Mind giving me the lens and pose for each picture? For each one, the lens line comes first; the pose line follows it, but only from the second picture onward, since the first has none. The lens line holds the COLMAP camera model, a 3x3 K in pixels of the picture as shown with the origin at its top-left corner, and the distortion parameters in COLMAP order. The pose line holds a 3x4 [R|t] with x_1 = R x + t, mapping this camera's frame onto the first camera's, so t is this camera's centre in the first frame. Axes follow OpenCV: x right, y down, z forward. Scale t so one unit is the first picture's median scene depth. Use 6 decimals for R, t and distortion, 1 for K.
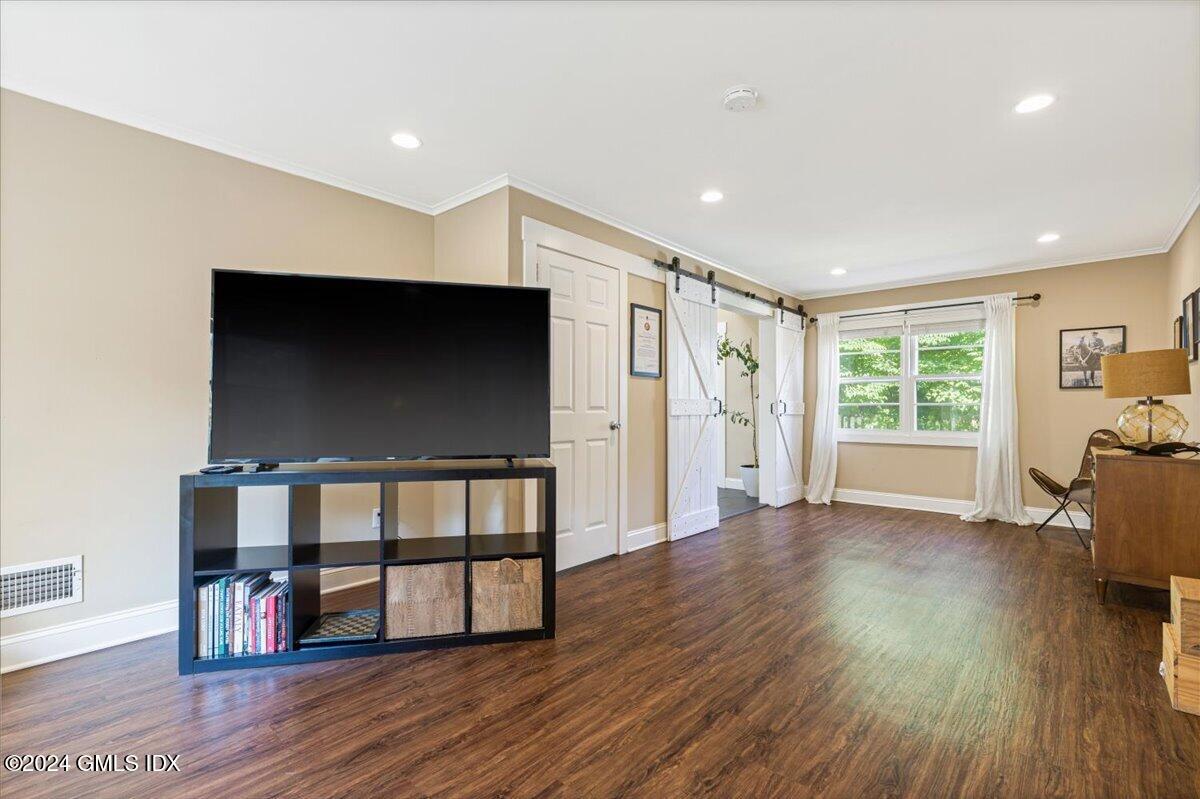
lens RADIAL K [[548.1, 0, 608.0], [0, 548.1, 407.5], [0, 0, 1]] dist [0.009598, 0.000787]
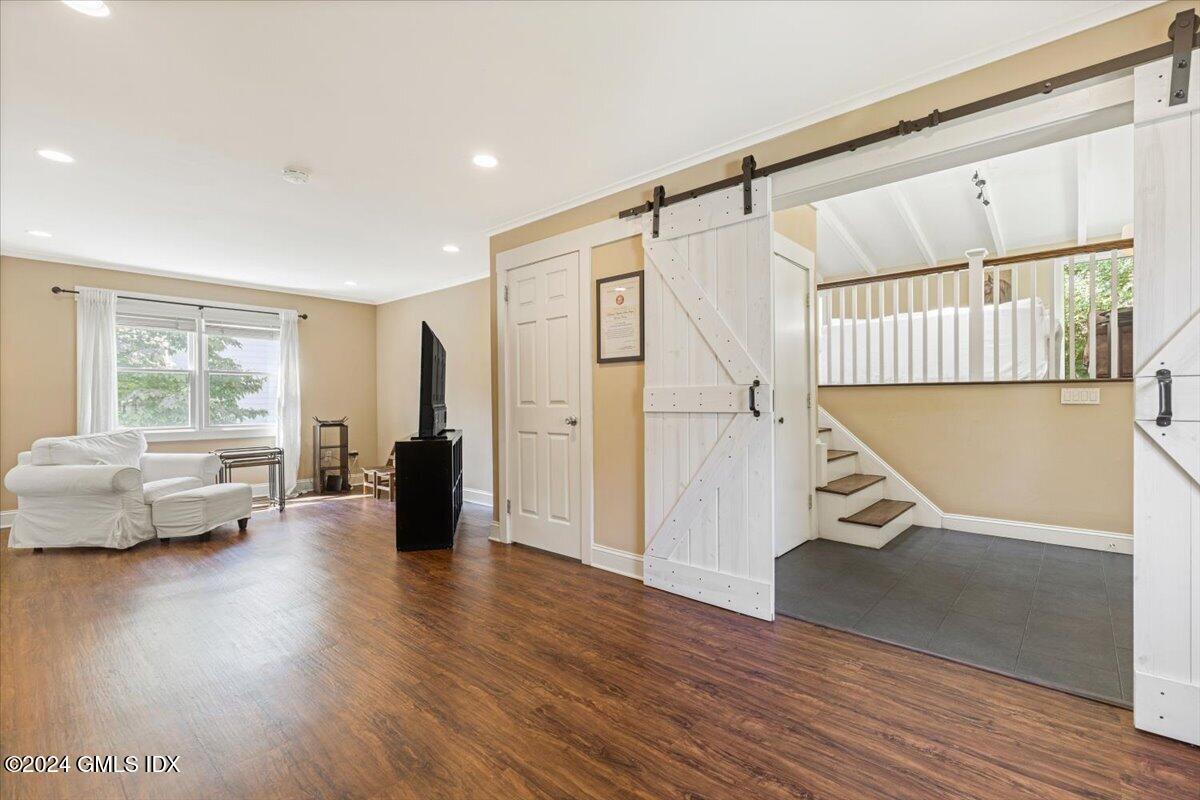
lens RADIAL K [[548.1, 0, 608.0], [0, 548.1, 408.0], [0, 0, 1]] dist [0.009598, 0.000787]
pose [[-0.035519, 0.005260, -0.999355, 0.911842], [0.002185, 0.999984, 0.005185, 0.006248], [0.999367, -0.001999, -0.035530, 1.055657]]
